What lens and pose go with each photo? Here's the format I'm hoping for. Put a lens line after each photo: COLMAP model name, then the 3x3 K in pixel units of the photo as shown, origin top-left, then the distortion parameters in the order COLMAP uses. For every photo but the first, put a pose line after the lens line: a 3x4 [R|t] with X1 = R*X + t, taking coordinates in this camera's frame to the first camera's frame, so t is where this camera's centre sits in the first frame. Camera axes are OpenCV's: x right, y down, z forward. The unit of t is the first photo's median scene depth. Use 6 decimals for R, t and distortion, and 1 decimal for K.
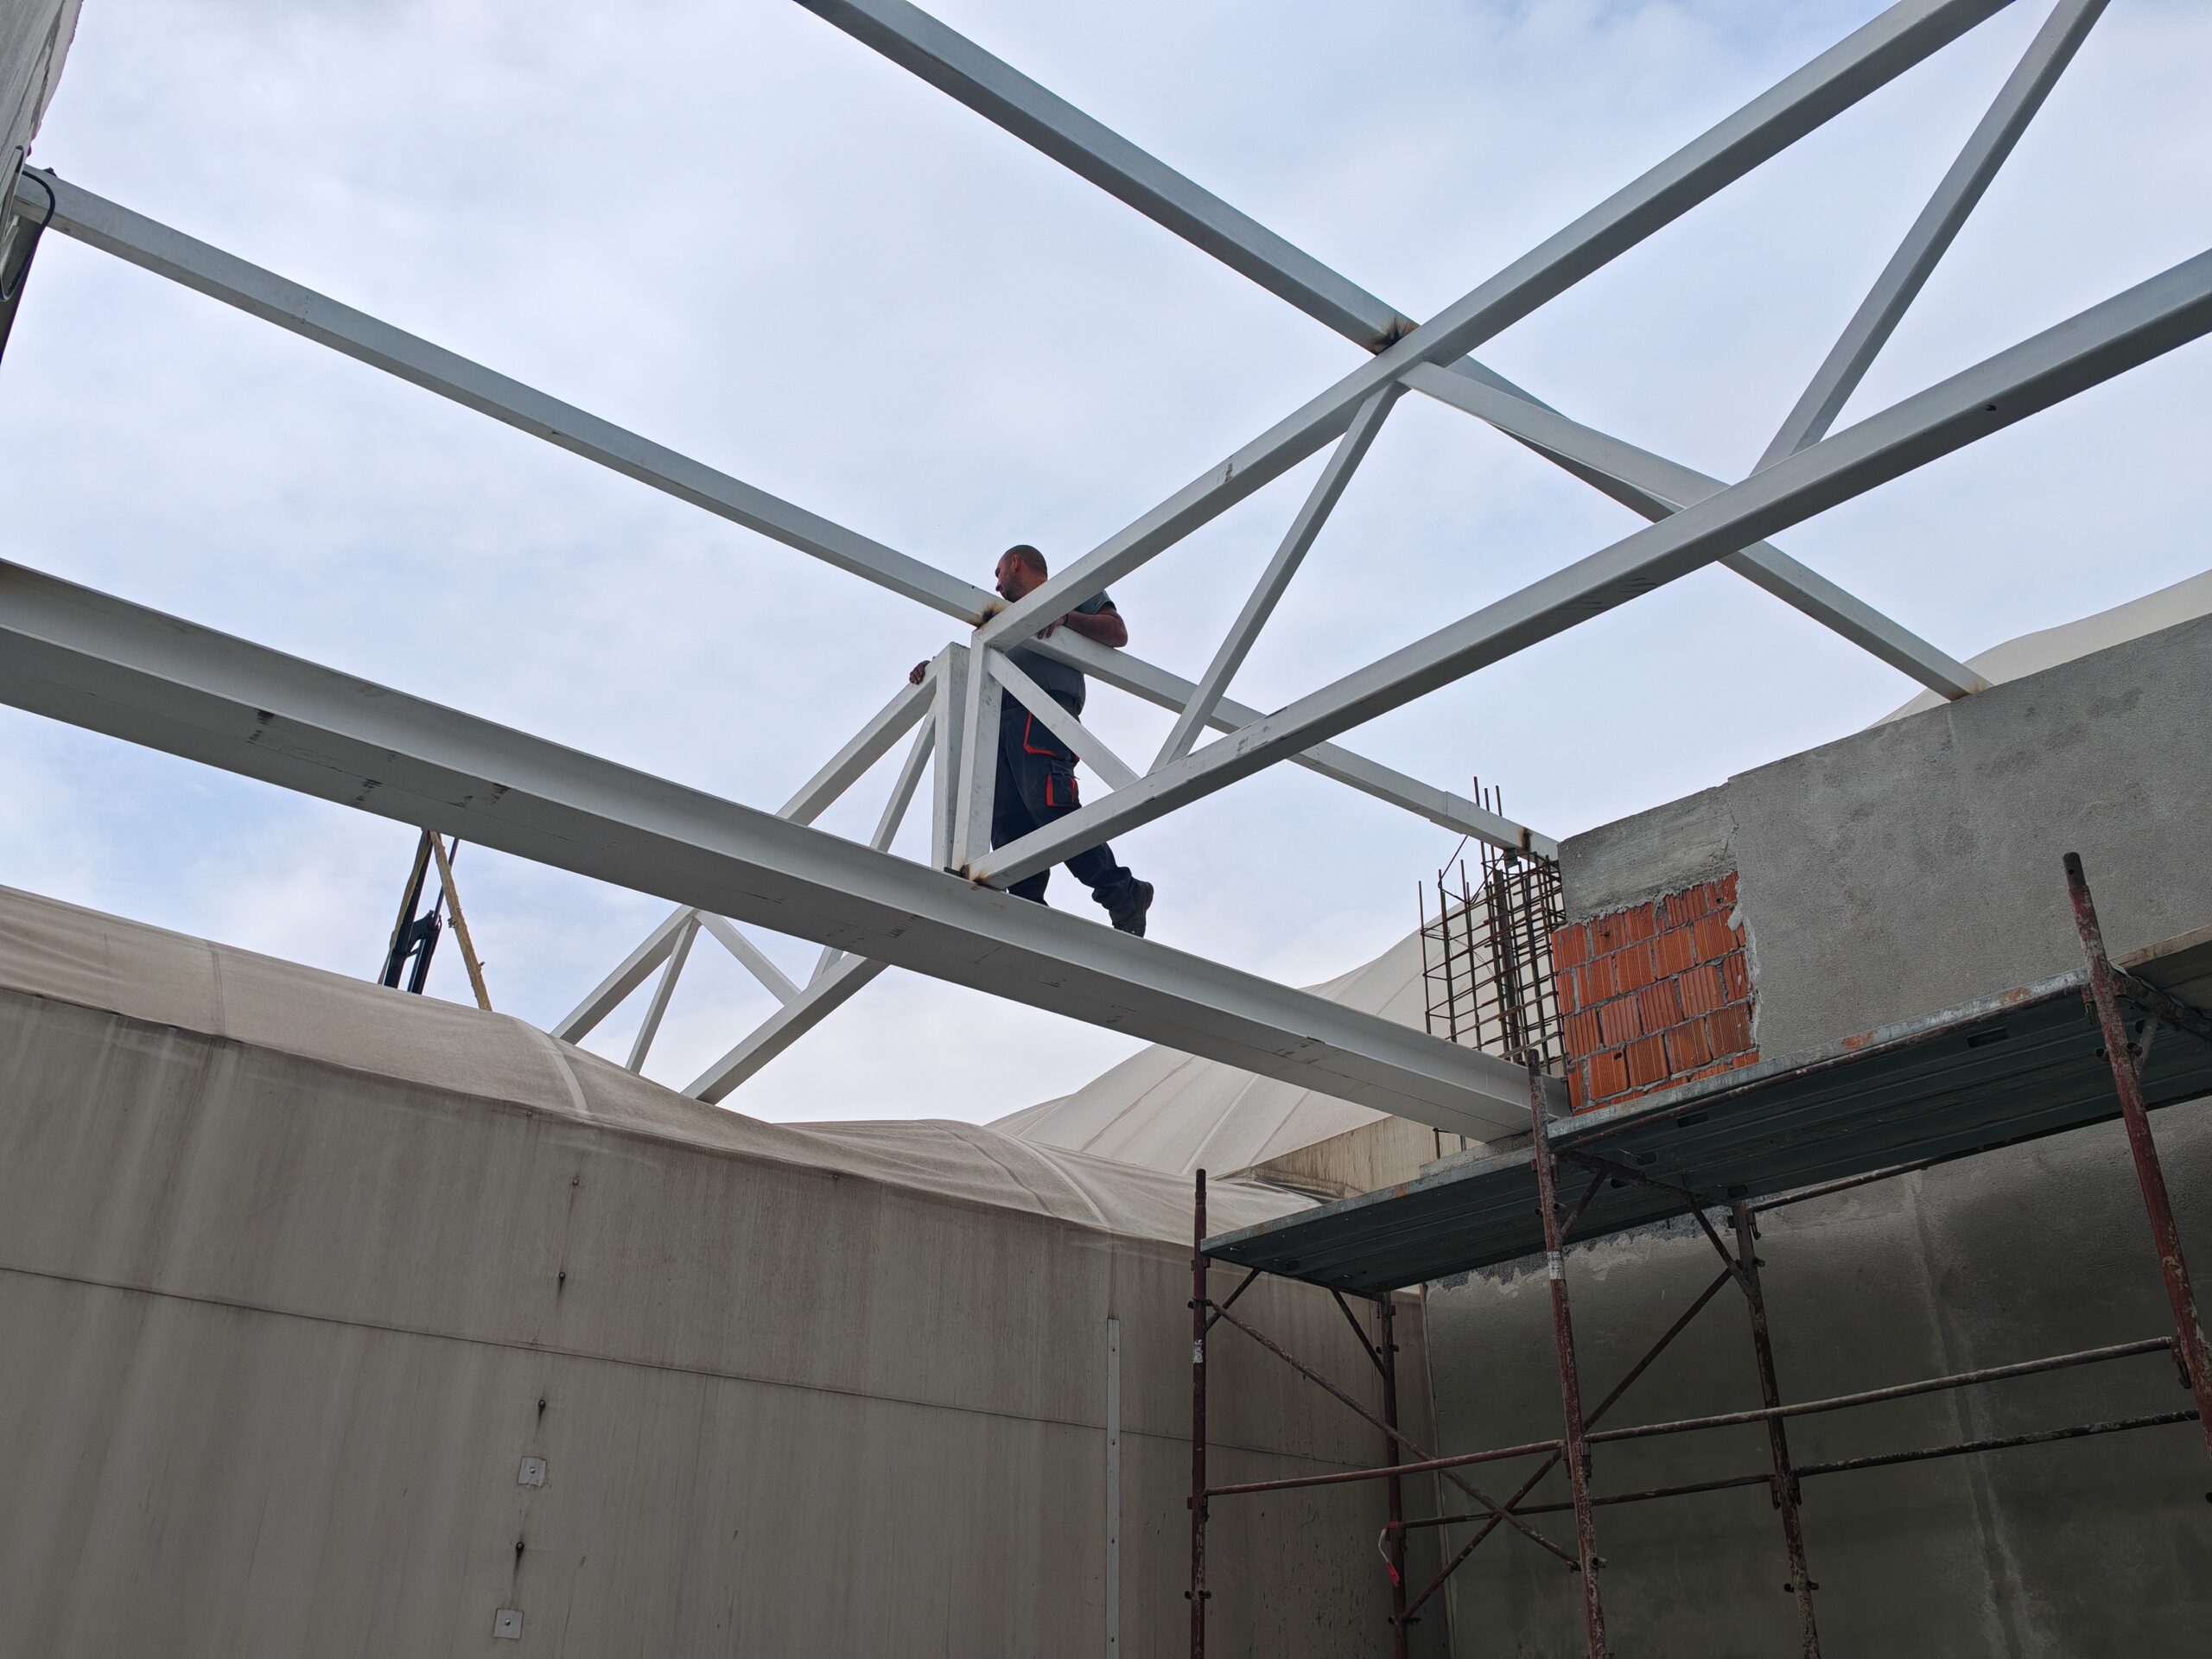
lens RADIAL K [[1762.5, 0, 1106.8], [0, 1762.5, 830.7], [0, 0, 1]] dist [0.062295, -0.103418]
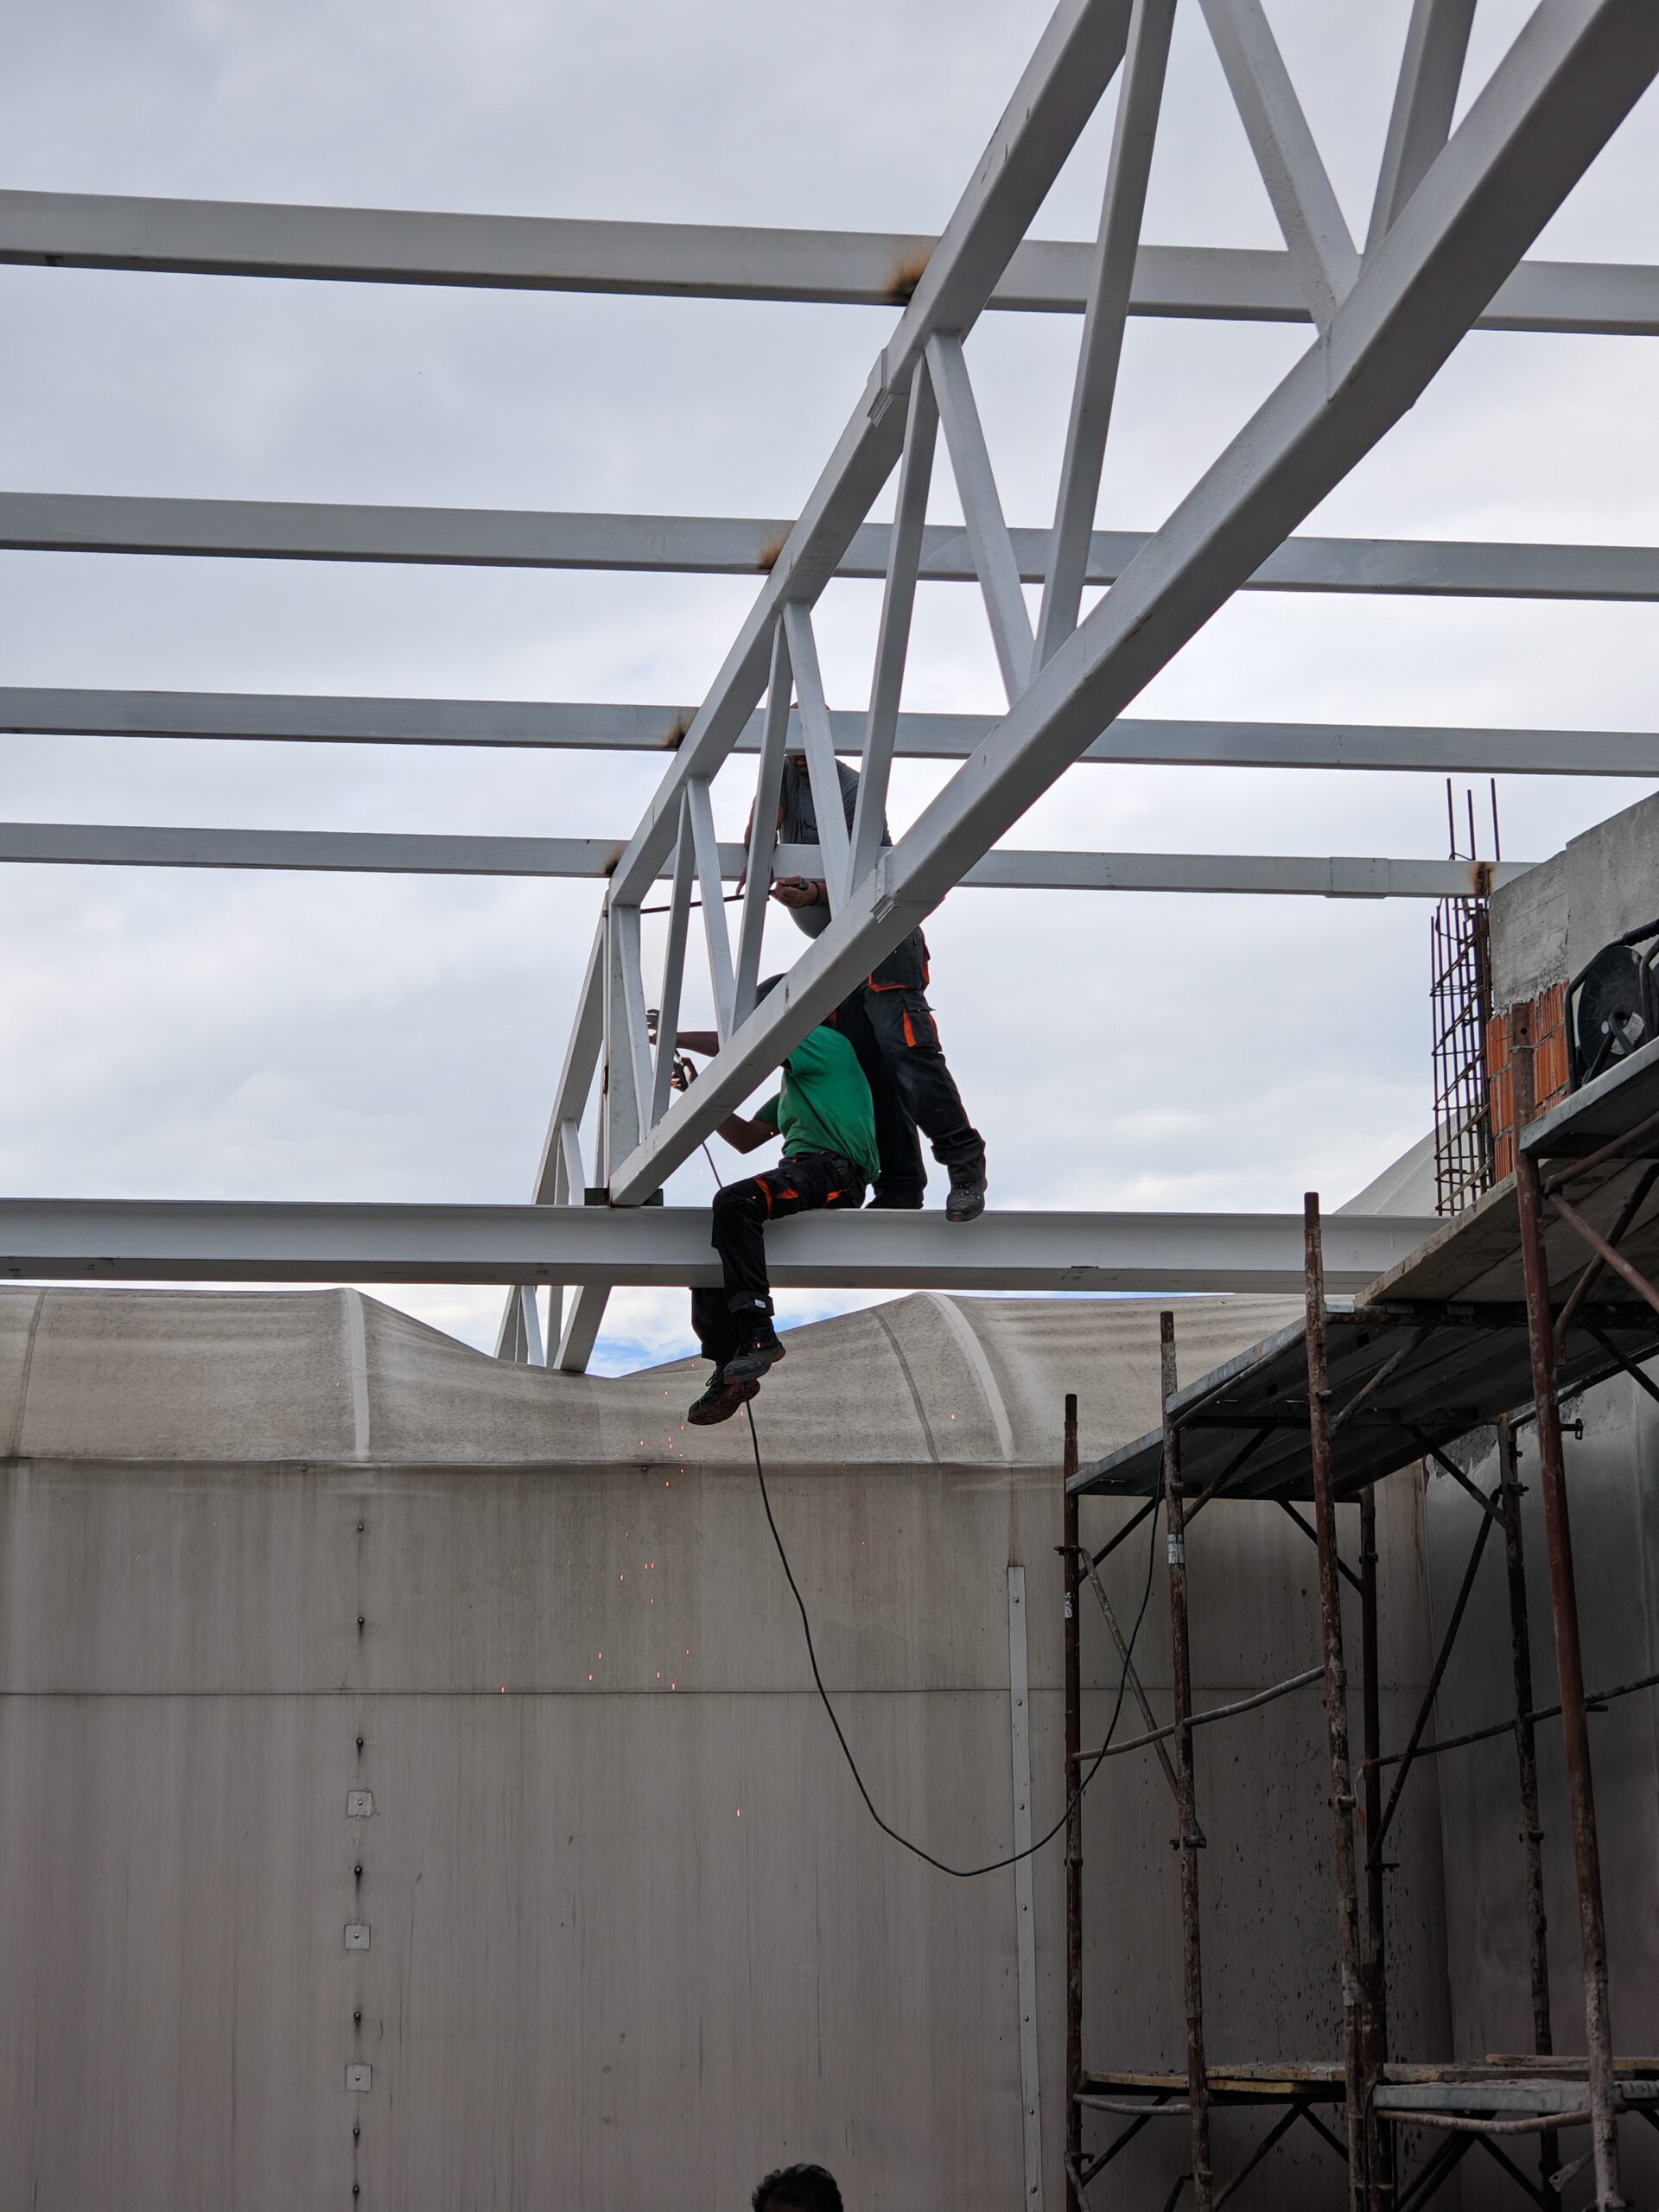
lens RADIAL K [[4330.3, 0, 815.4], [0, 4330.3, 1099.6], [0, 0, 1]] dist [0.050848, 0.000000]
pose [[0.863133, -0.132596, -0.487256, 1.143811], [0.260829, 0.943294, 0.205340, -0.464522], [0.432399, -0.304326, 0.848774, -0.893423]]
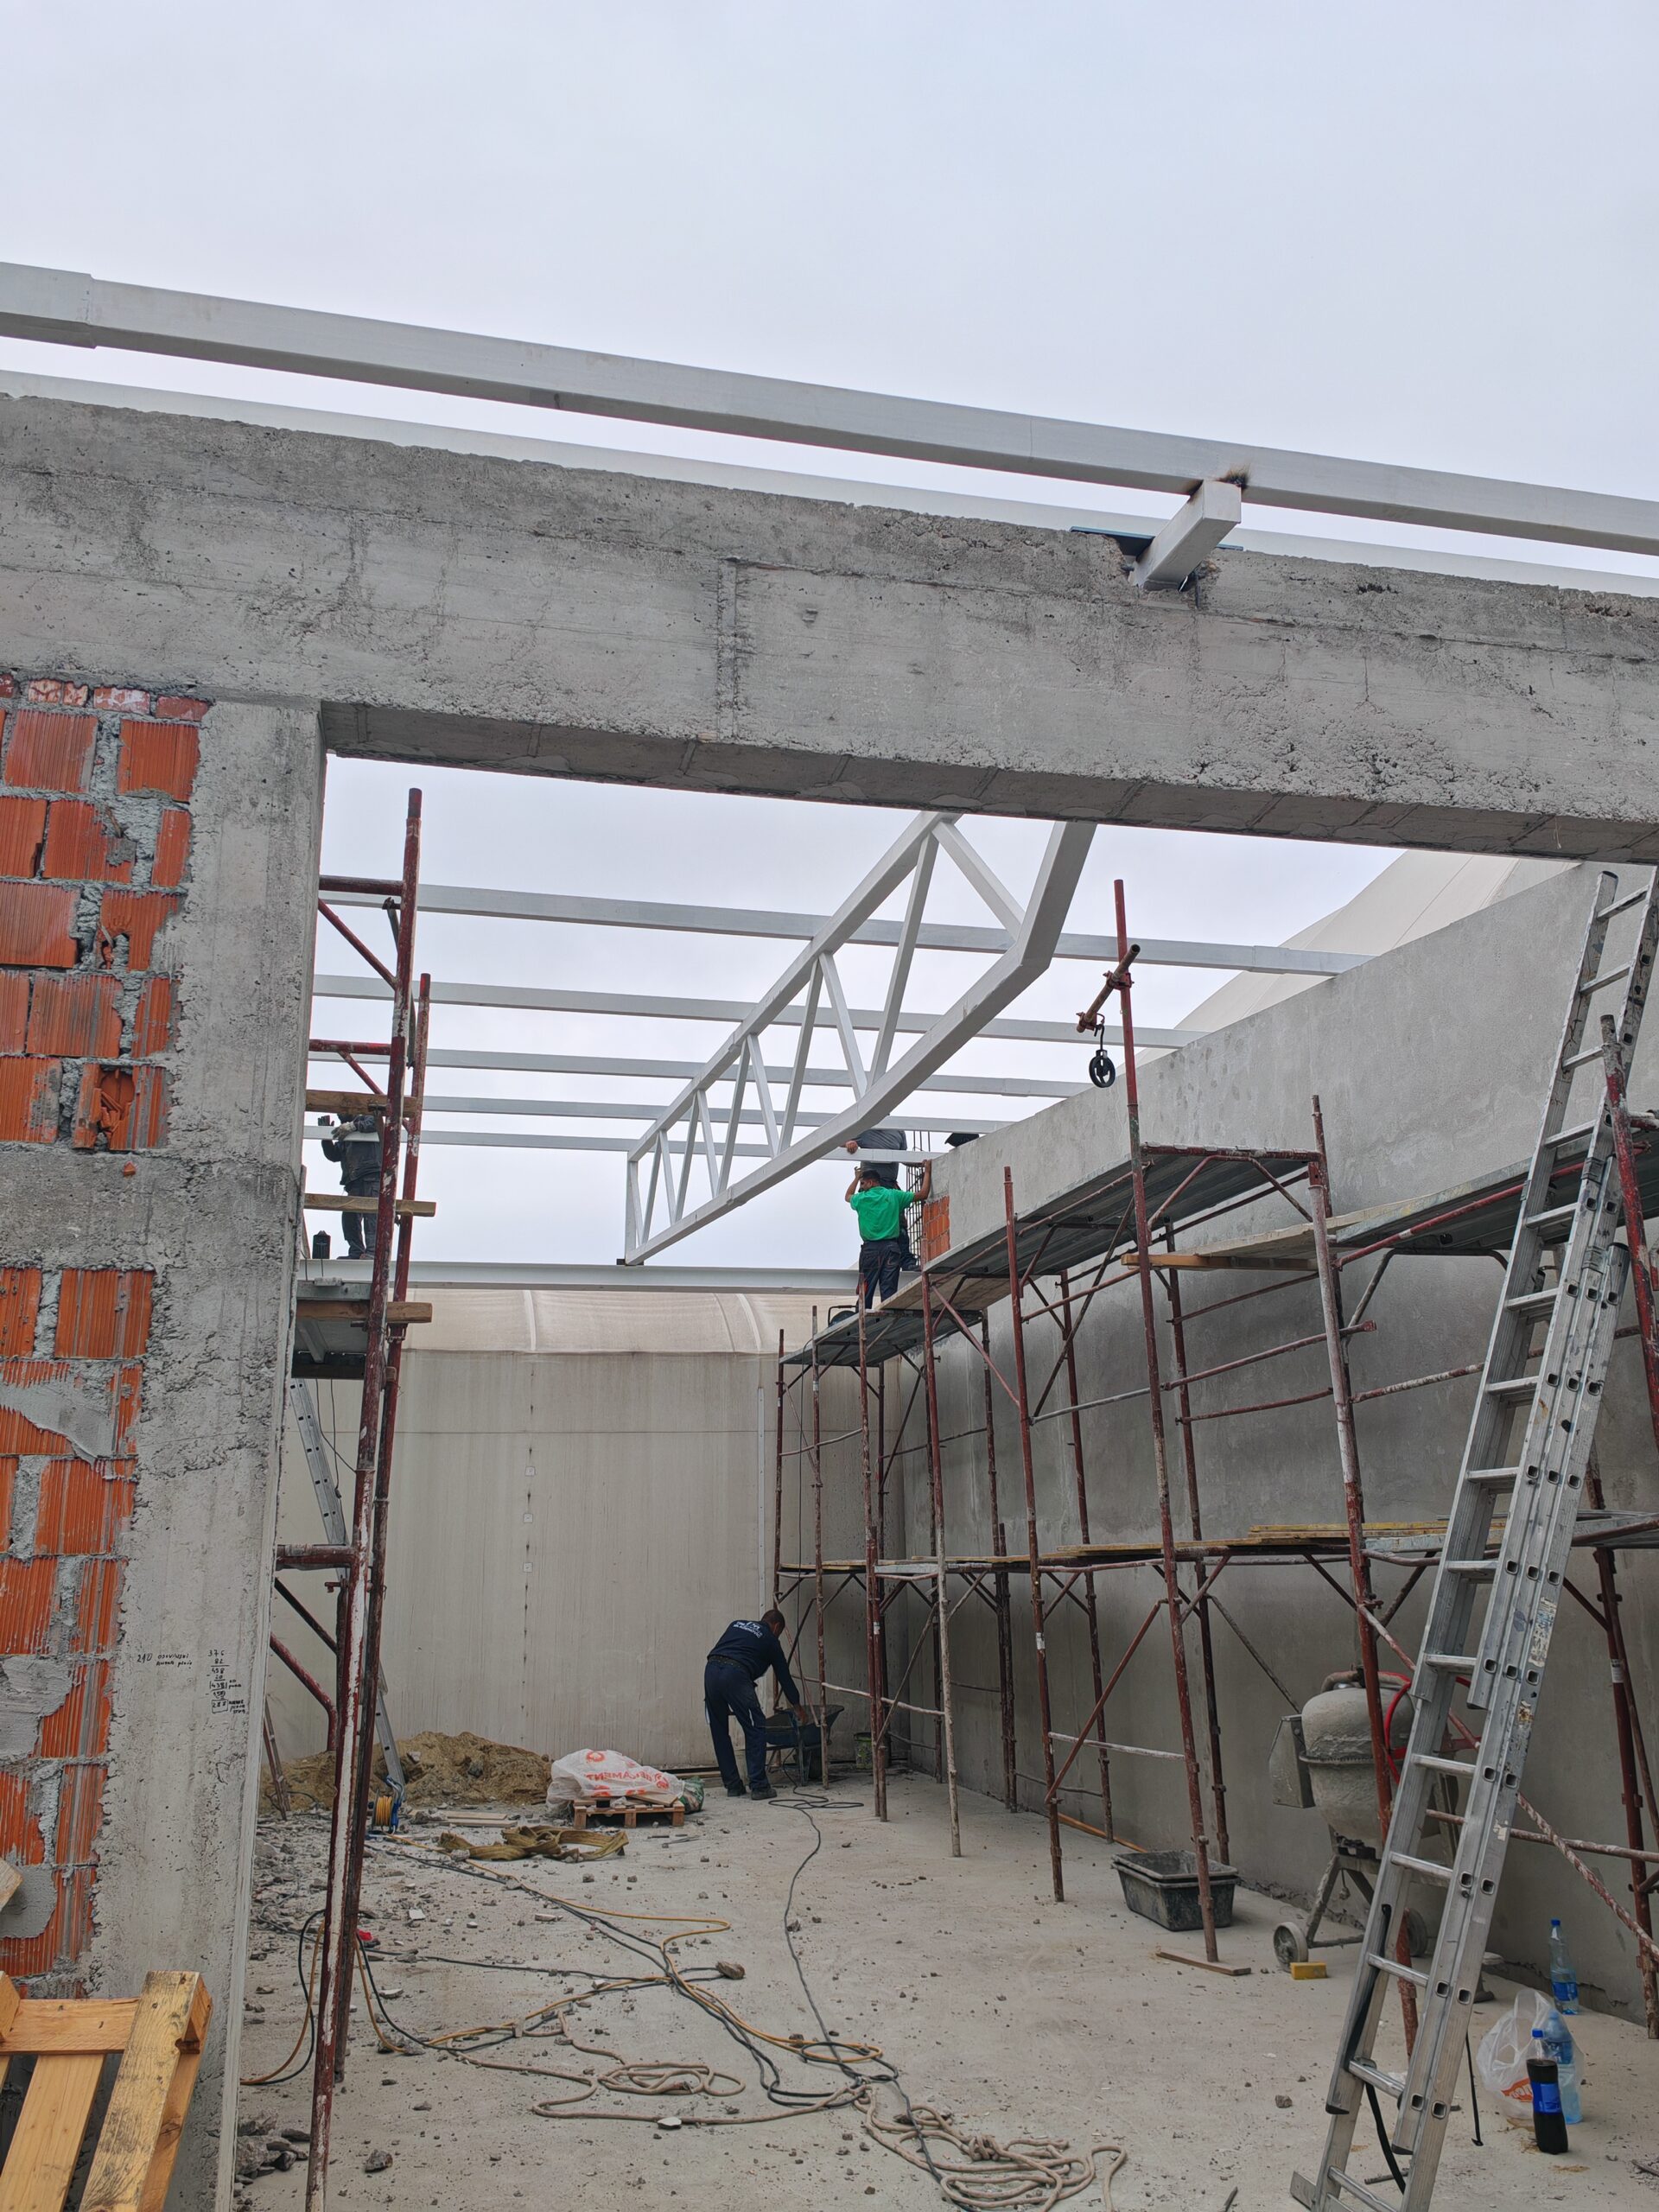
lens RADIAL K [[1762.5, 0, 850.4], [0, 1762.5, 1101.1], [0, 0, 1]] dist [0.062295, -0.103418]
pose [[0.909693, -0.130802, -0.394144, 1.351603], [0.220716, 0.956238, 0.192077, -0.659011], [0.351771, -0.261725, 0.898753, -1.276171]]
